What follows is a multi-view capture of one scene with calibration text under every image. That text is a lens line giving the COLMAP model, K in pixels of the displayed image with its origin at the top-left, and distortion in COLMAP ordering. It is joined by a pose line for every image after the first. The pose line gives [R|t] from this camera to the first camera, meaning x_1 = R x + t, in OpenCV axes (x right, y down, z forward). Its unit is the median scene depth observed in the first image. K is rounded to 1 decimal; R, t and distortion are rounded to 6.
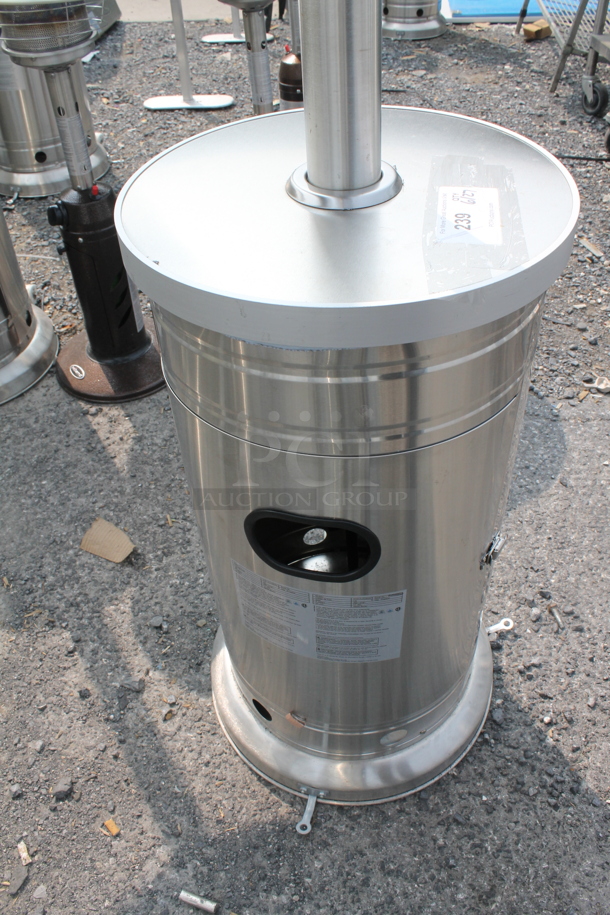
lens RADIAL K [[786.9, 0, 305.0], [0, 786.9, 457.5], [0, 0, 1]] dist [-0.164878, 0.142773]
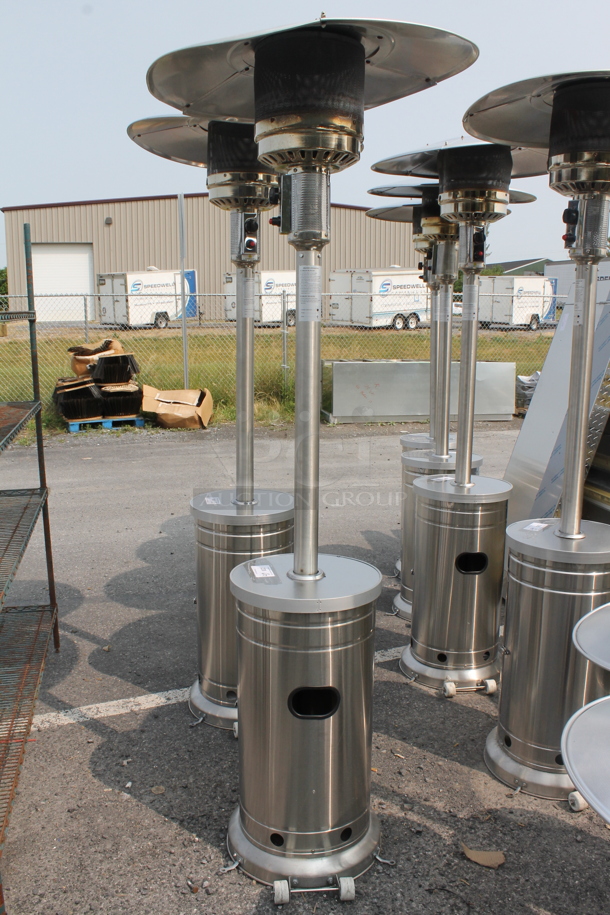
lens RADIAL K [[786.9, 0, 305.0], [0, 786.9, 457.5], [0, 0, 1]] dist [-0.164878, 0.142773]
pose [[-0.929787, 0.119313, -0.348224, 0.522930], [-0.212127, 0.599451, 0.771790, -1.499374], [0.300828, 0.791469, -0.532053, 1.134836]]
